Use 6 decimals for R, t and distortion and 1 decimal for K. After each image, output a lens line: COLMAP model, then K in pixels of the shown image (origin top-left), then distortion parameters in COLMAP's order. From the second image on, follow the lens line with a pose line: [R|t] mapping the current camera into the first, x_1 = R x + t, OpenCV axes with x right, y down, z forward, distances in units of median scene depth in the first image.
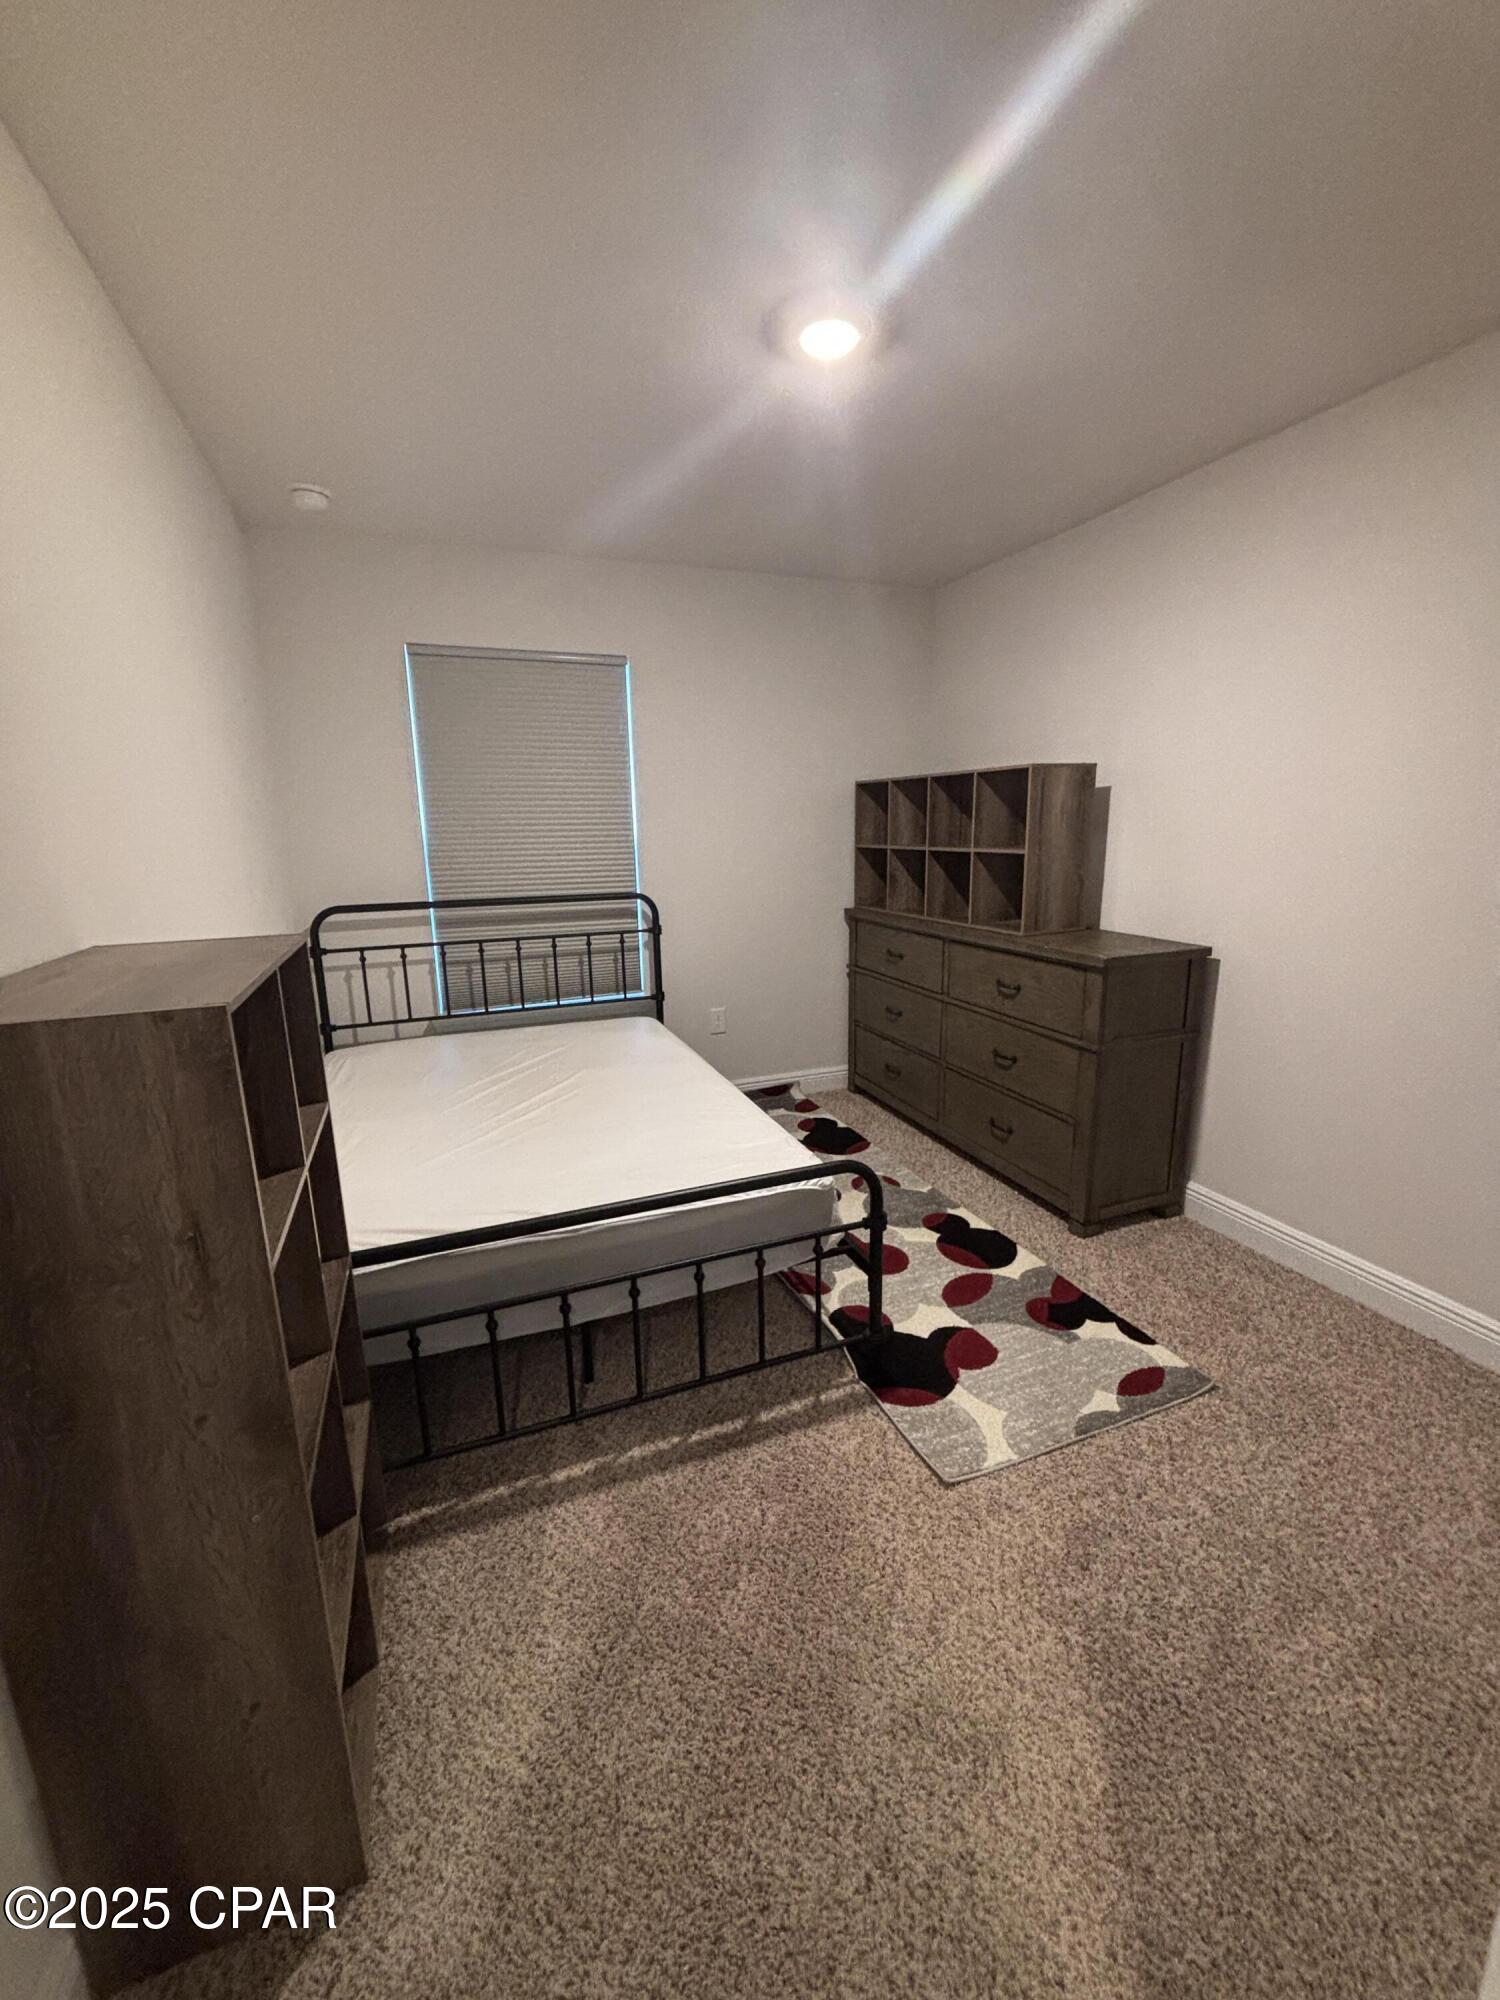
lens RADIAL K [[807.8, 0, 751.5], [0, 807.8, 998.8], [0, 0, 1]] dist [-0.002712, -0.000002]
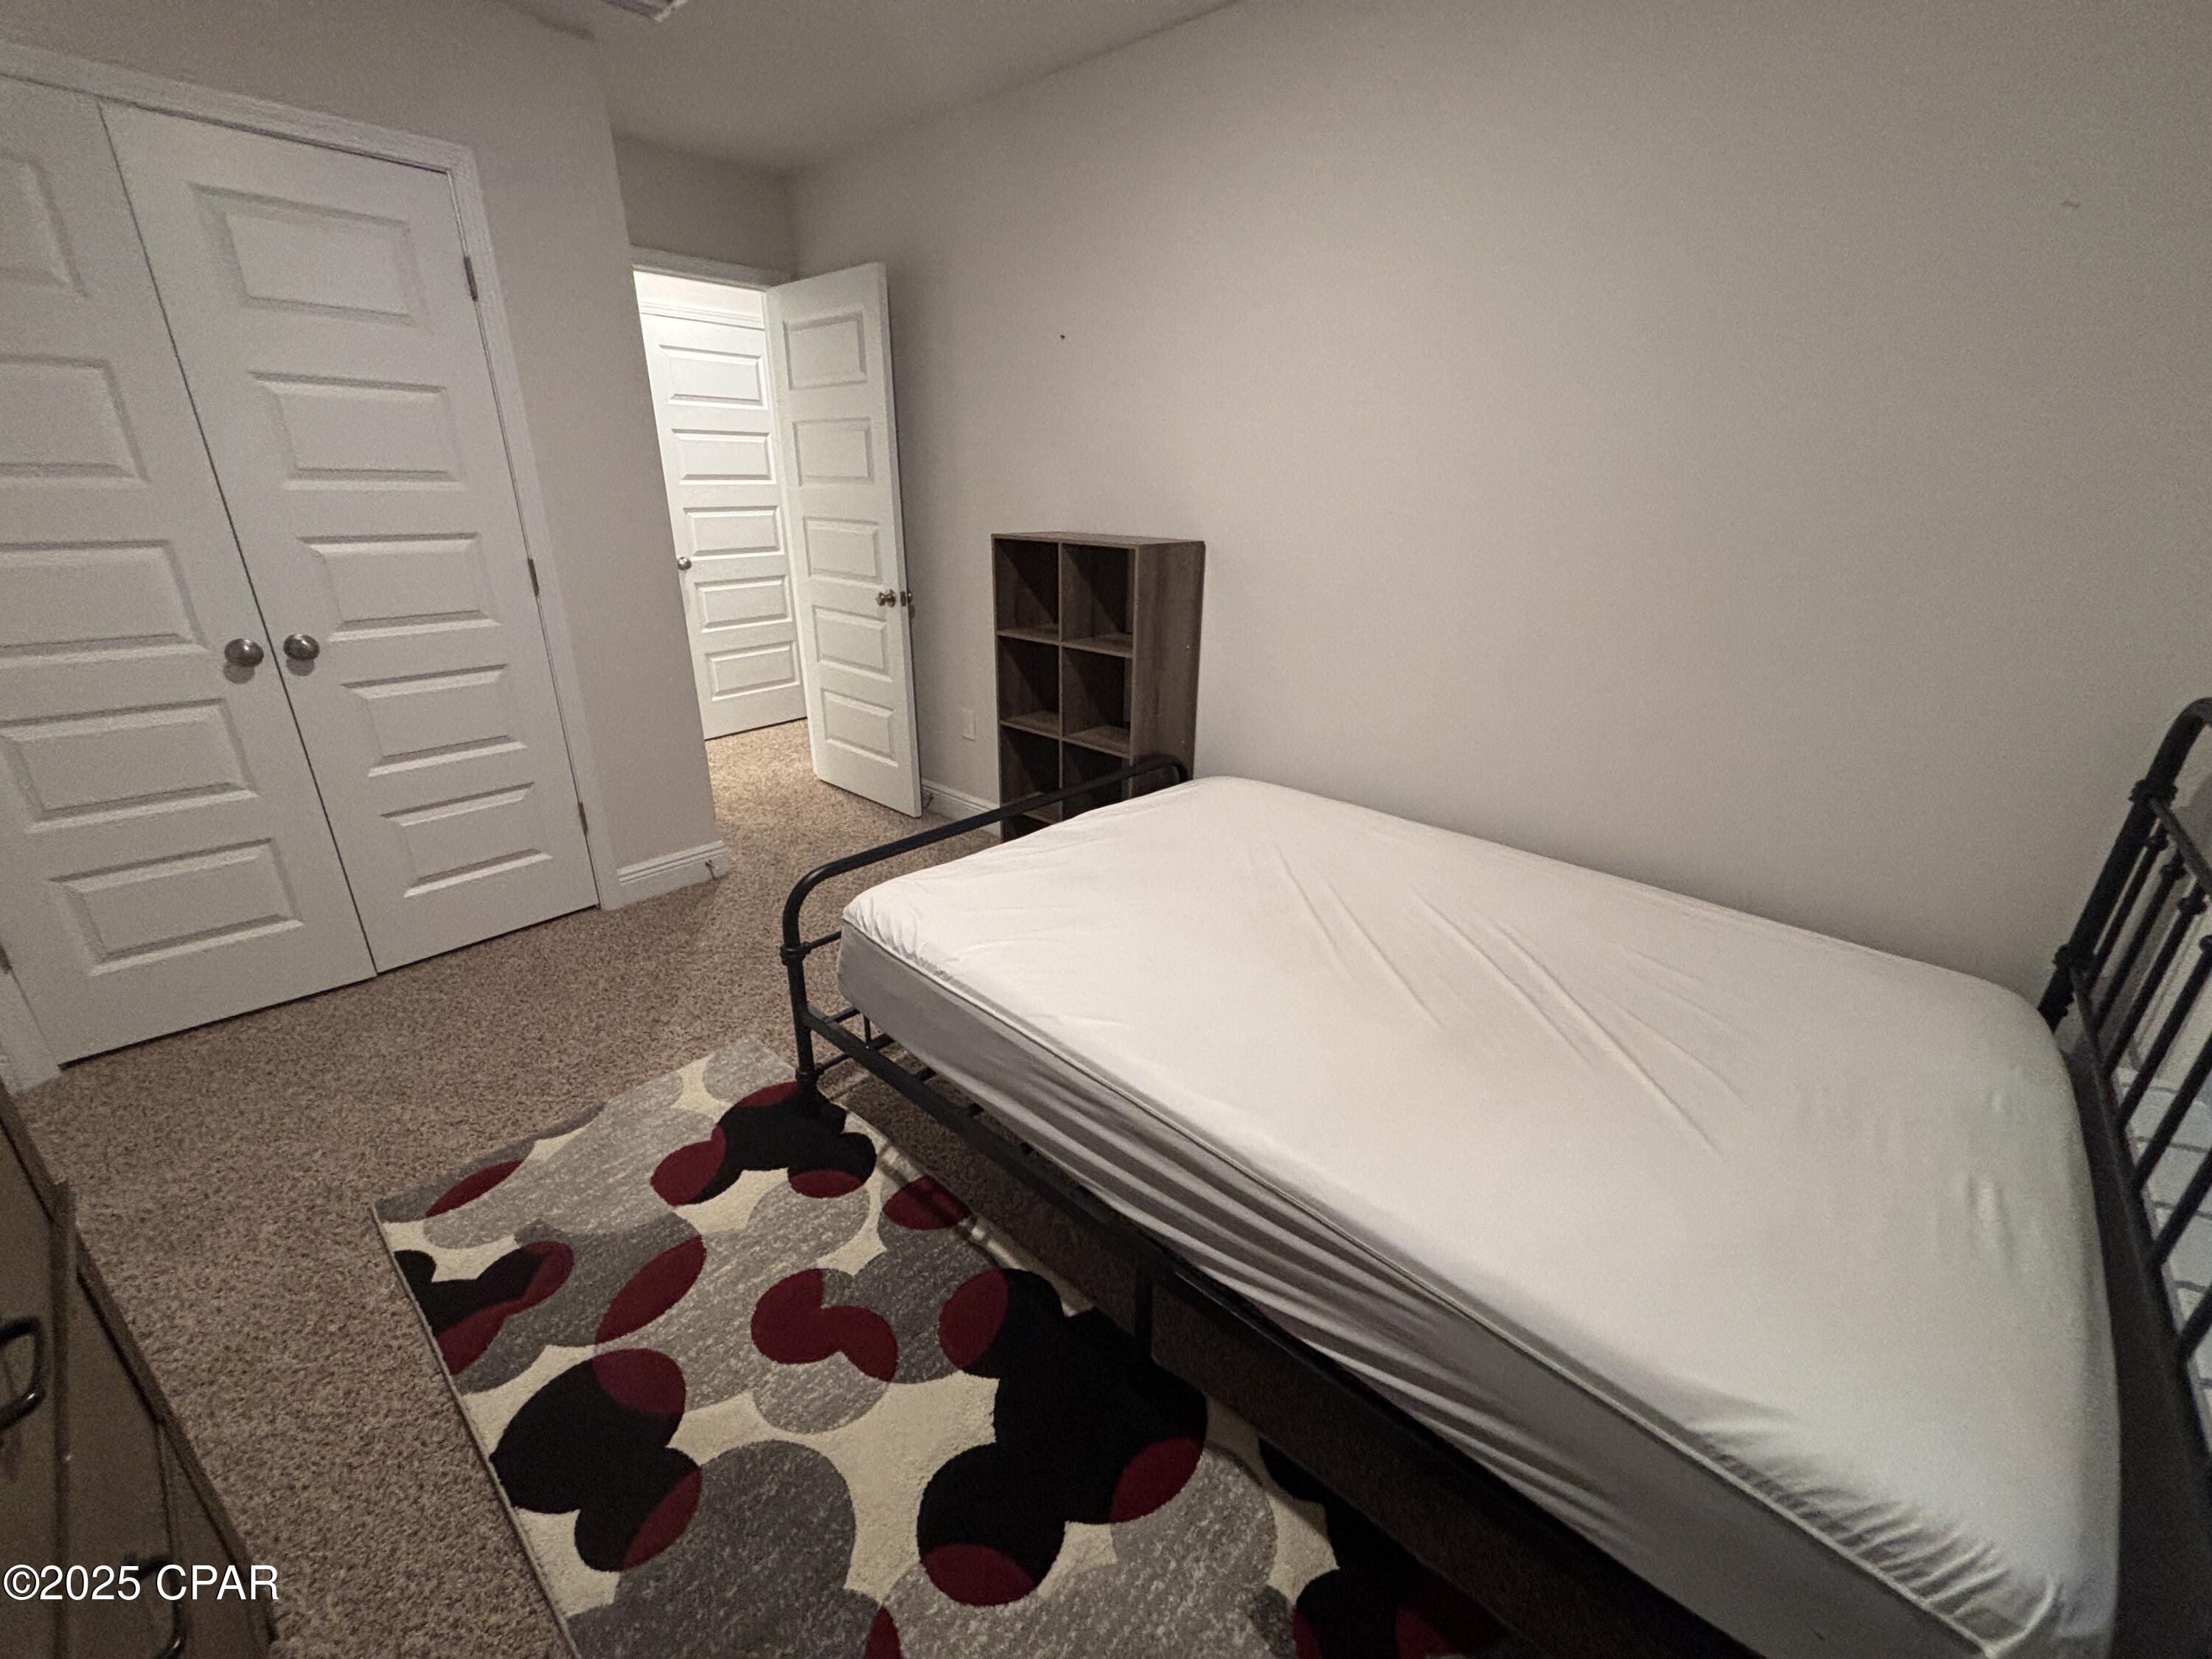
lens RADIAL K [[893.5, 0, 1118.2], [0, 893.5, 826.0], [0, 0, 1]] dist [-0.002712, -0.000002]
pose [[-0.892493, 0.169647, -0.417943, 0.189984], [-0.099799, 0.829344, 0.549754, -0.347013], [0.439882, 0.532362, -0.723253, 1.539131]]
